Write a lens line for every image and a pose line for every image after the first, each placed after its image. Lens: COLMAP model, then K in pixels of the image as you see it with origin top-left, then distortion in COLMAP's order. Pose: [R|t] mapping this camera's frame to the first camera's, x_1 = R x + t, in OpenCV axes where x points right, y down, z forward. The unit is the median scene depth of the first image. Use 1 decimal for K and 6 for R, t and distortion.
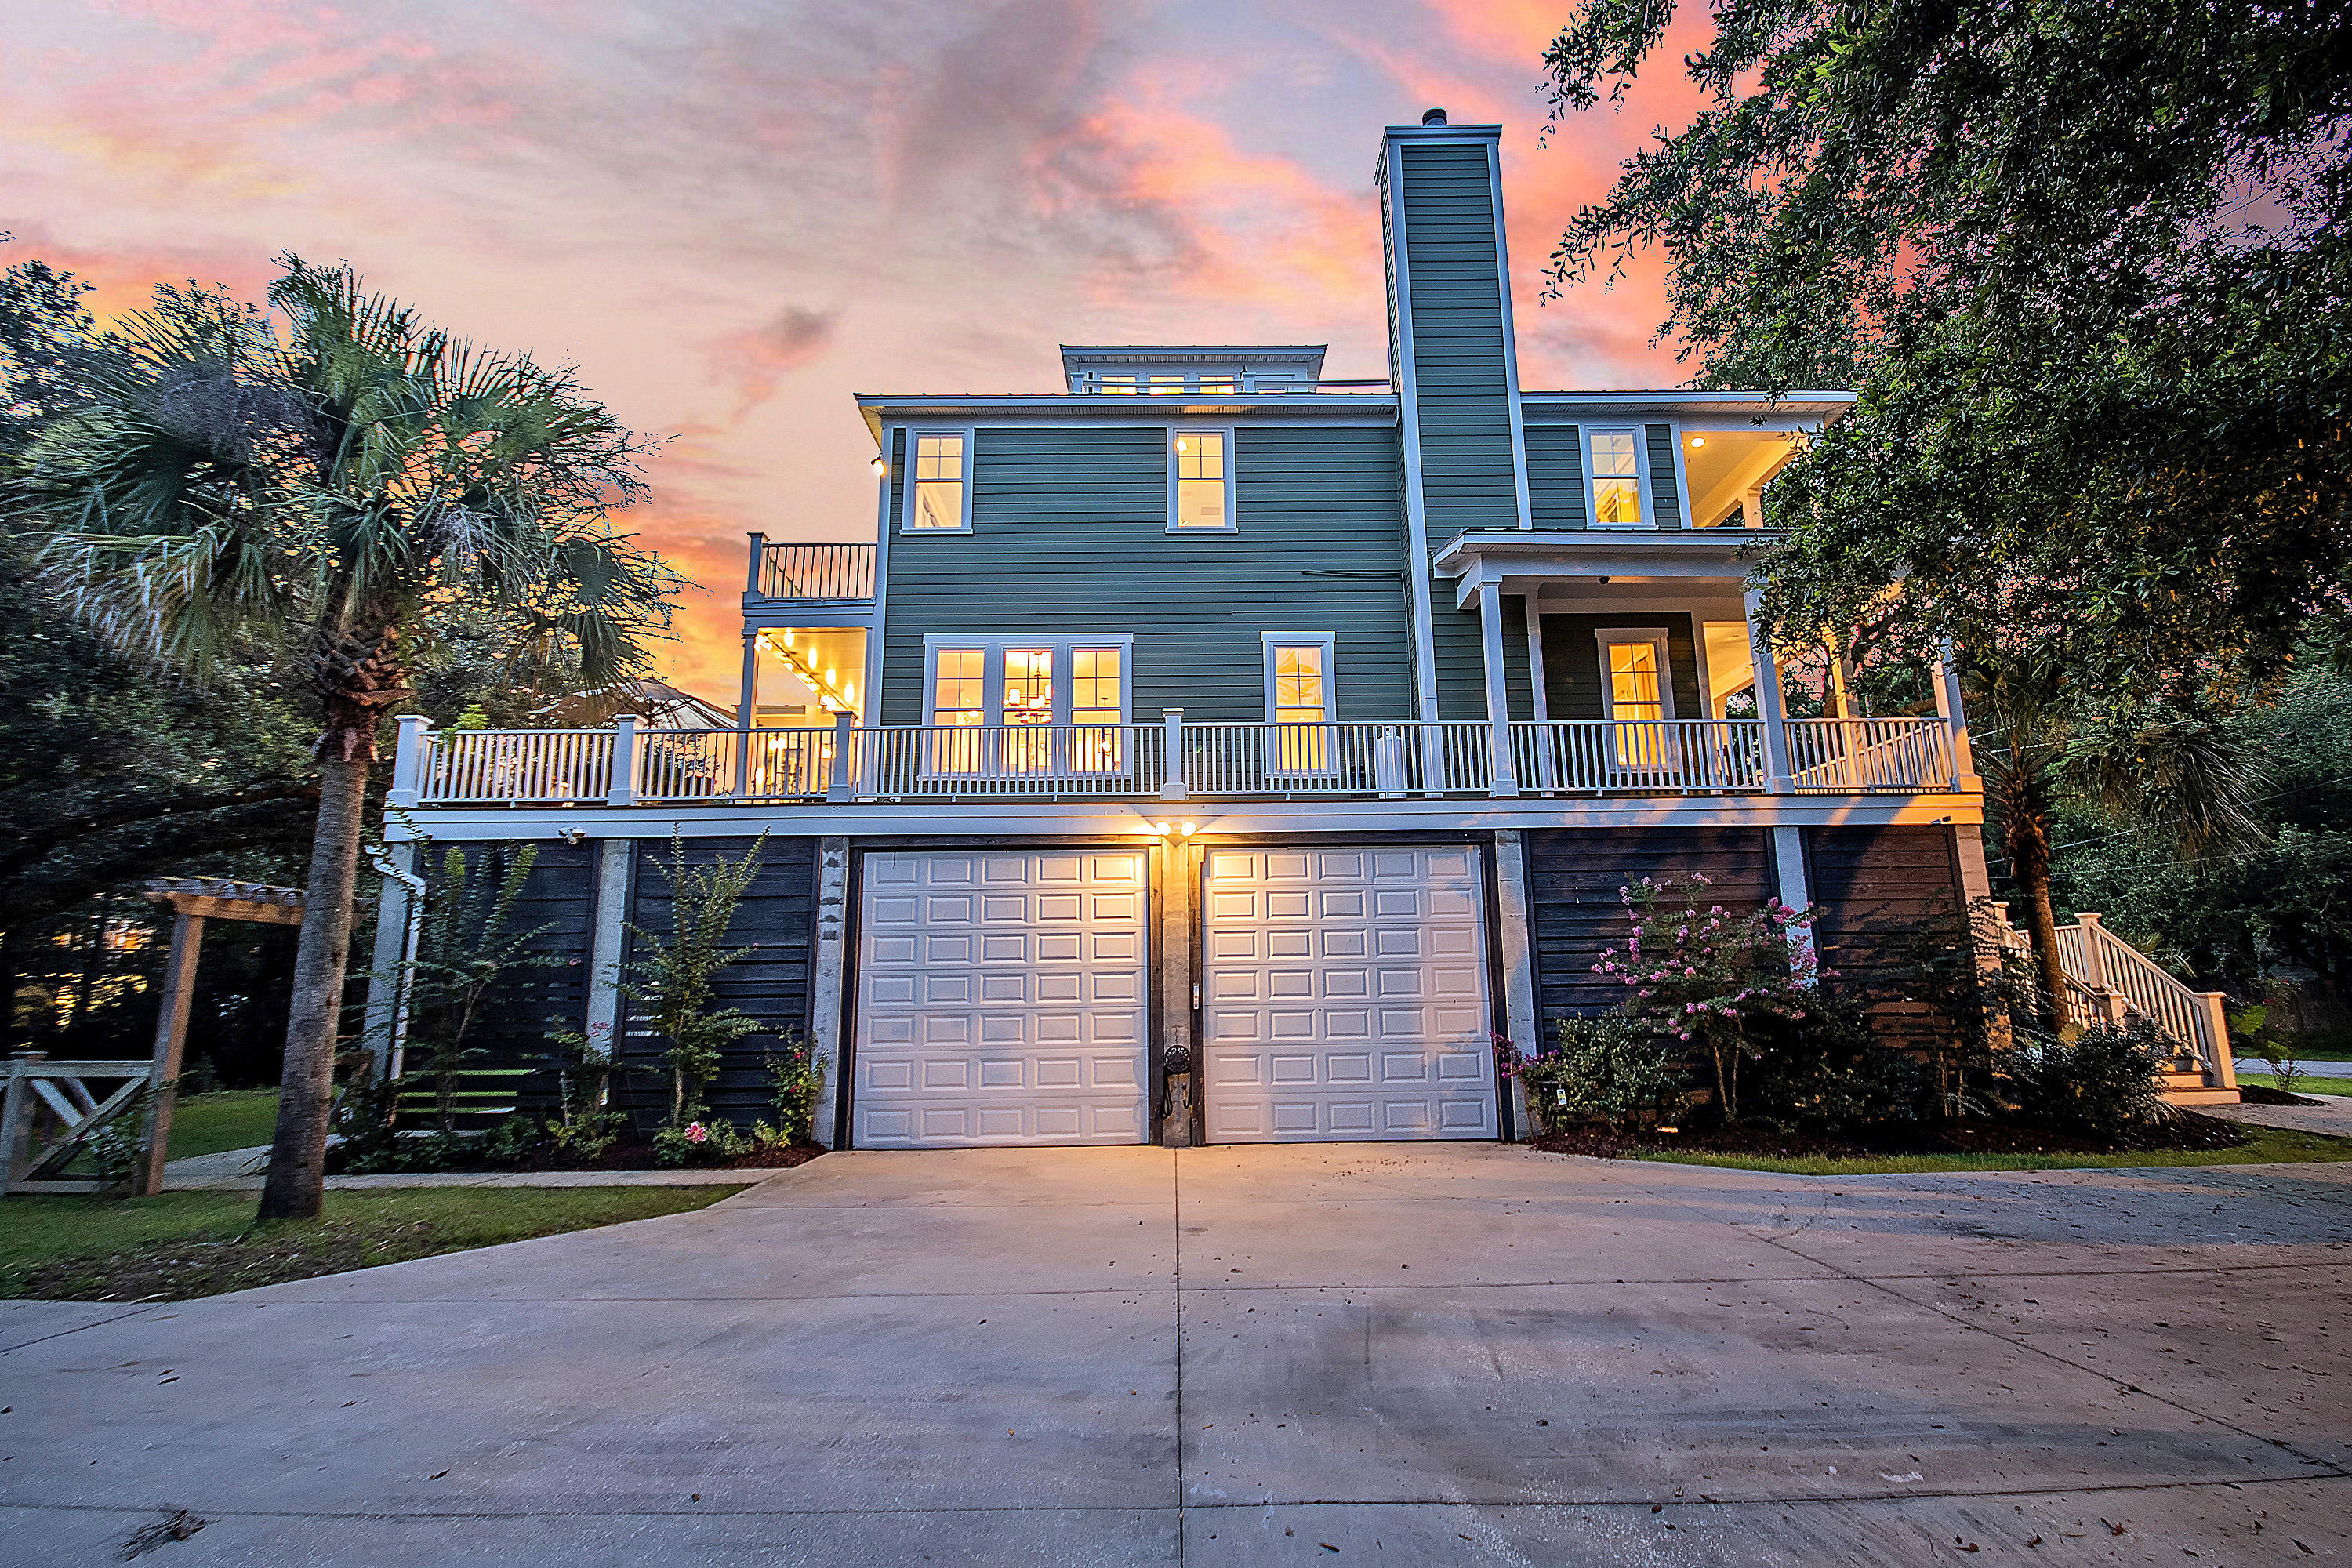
lens RADIAL K [[1092.0, 0, 1176.0], [0, 1092.0, 784.0], [0, 0, 1]] dist [-0.002122, -0.000378]
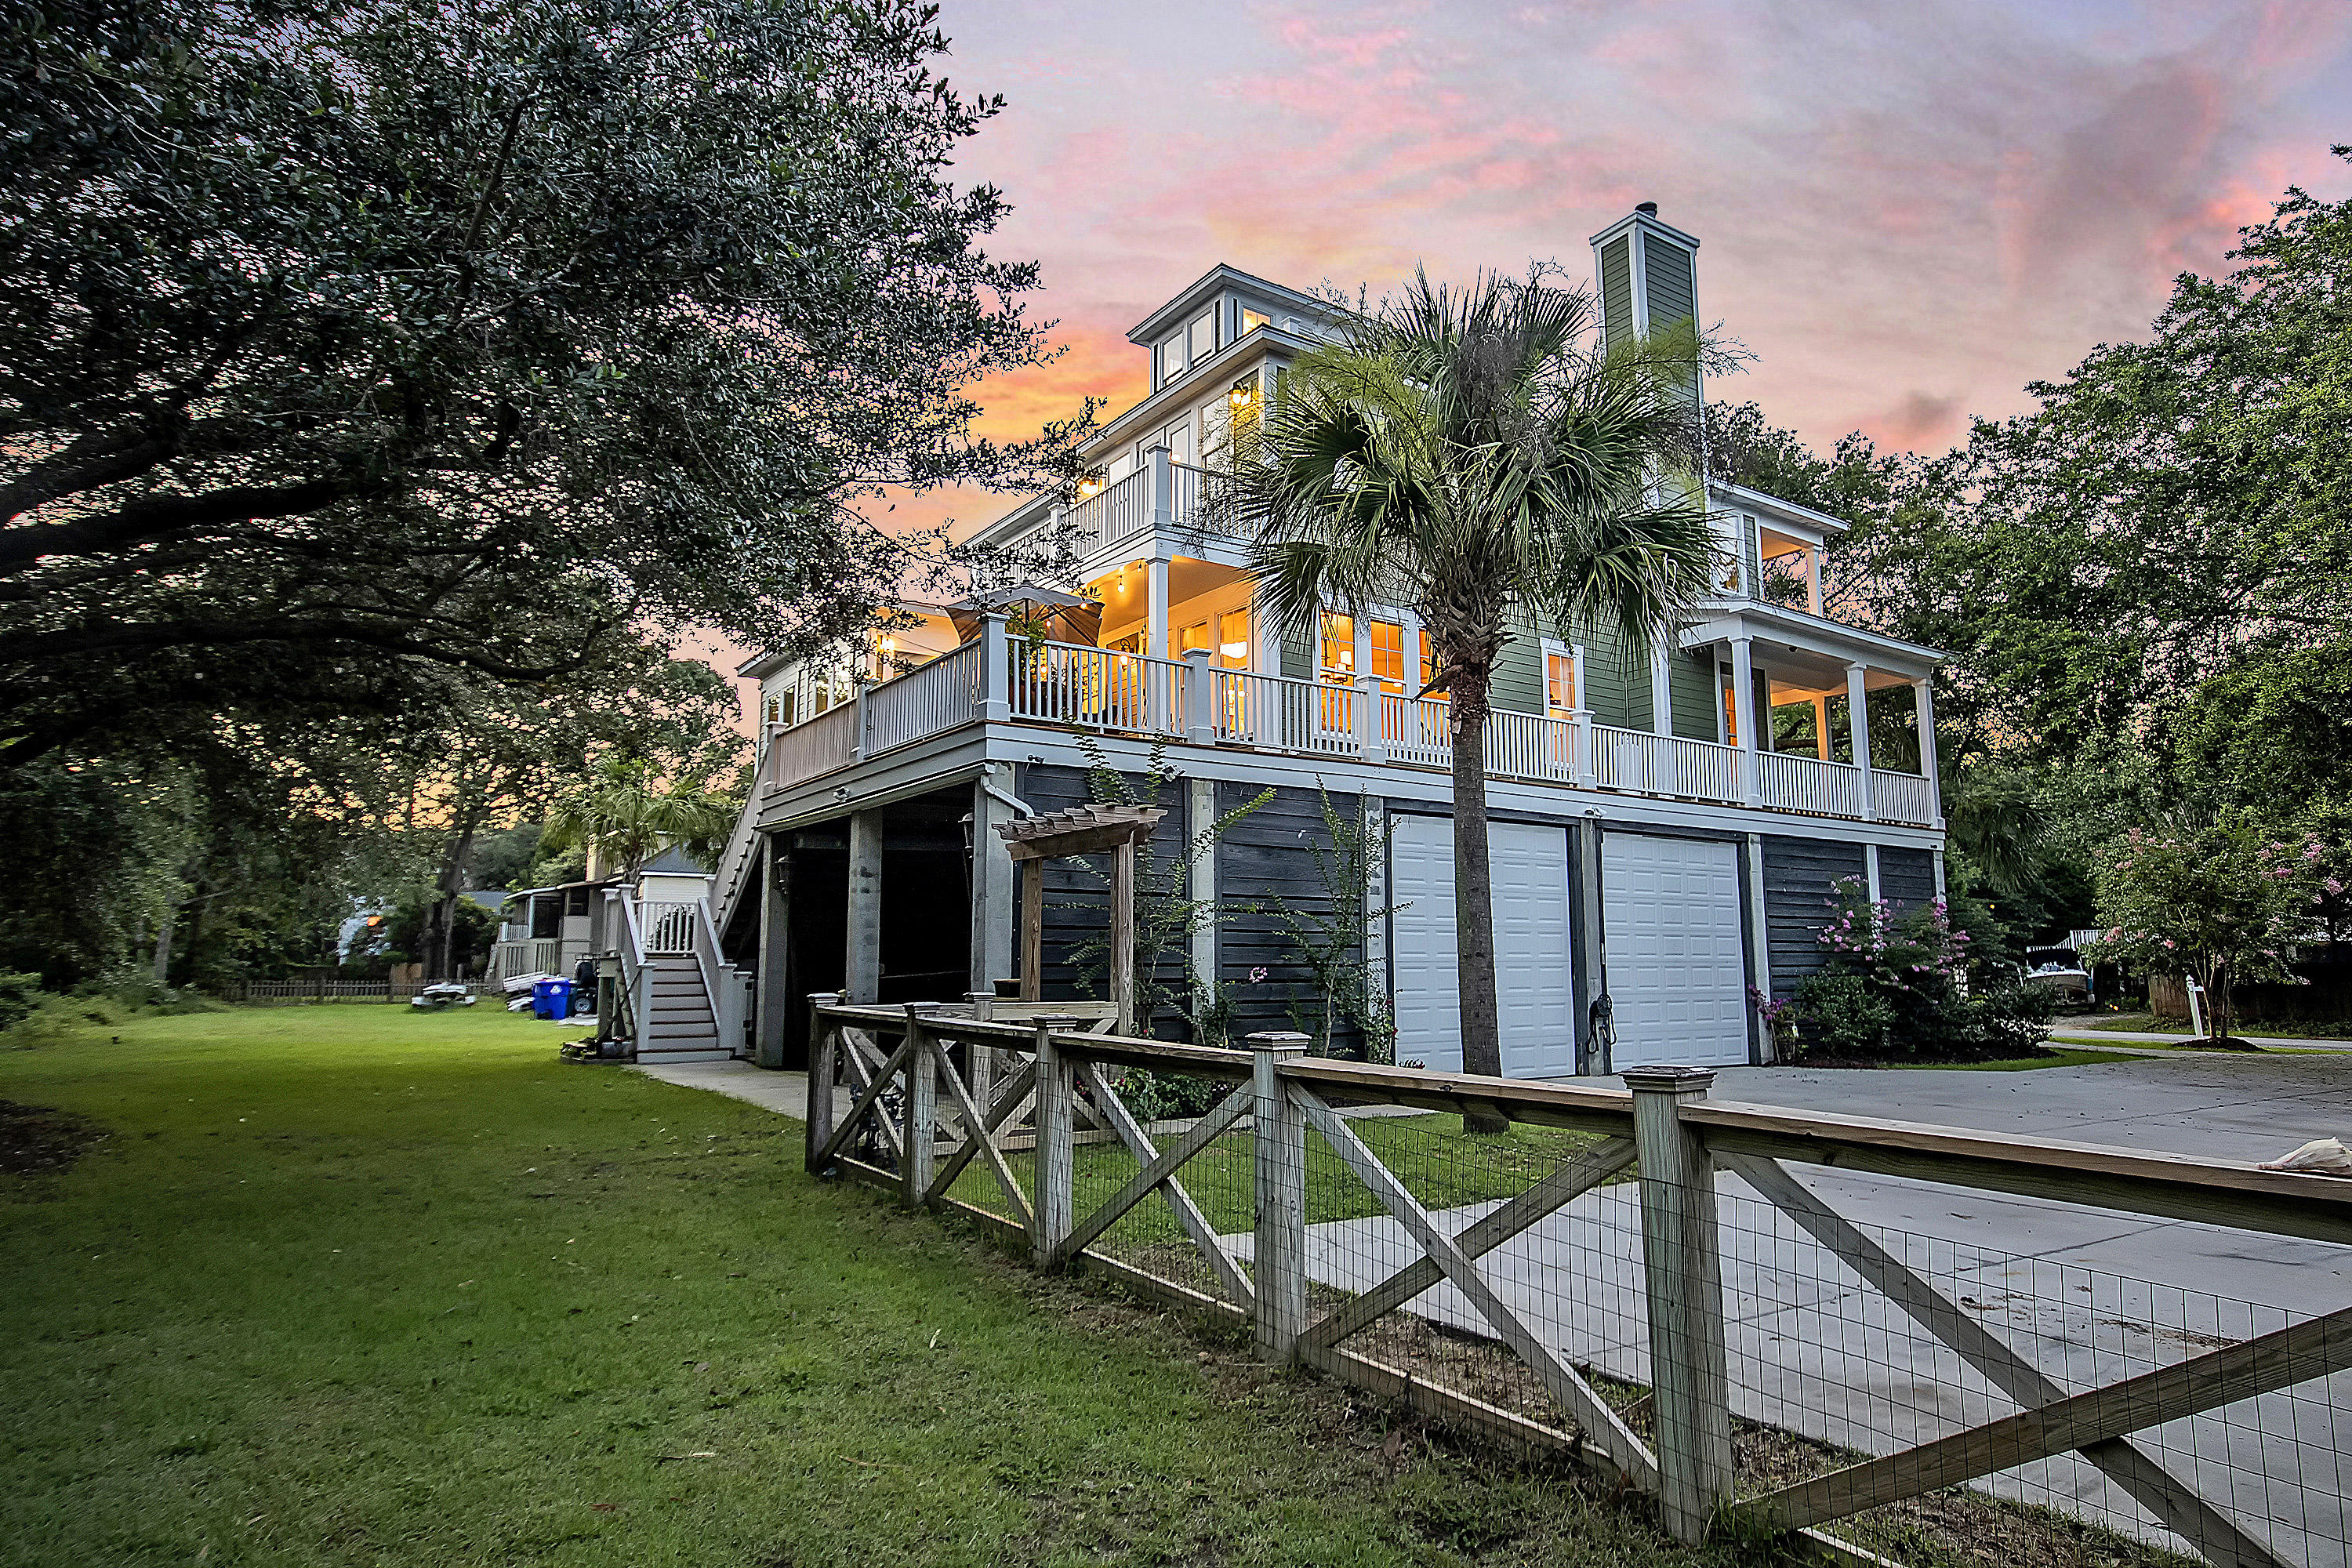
lens RADIAL K [[1284.5, 0, 1176.0], [0, 1284.5, 784.0], [0, 0, 1]] dist [0.000667, 0.000247]
pose [[0.849388, 0.090374, 0.519973, -1.102739], [-0.129628, 0.990774, 0.039549, 0.012227], [-0.511601, -0.100996, 0.853267, 0.043249]]
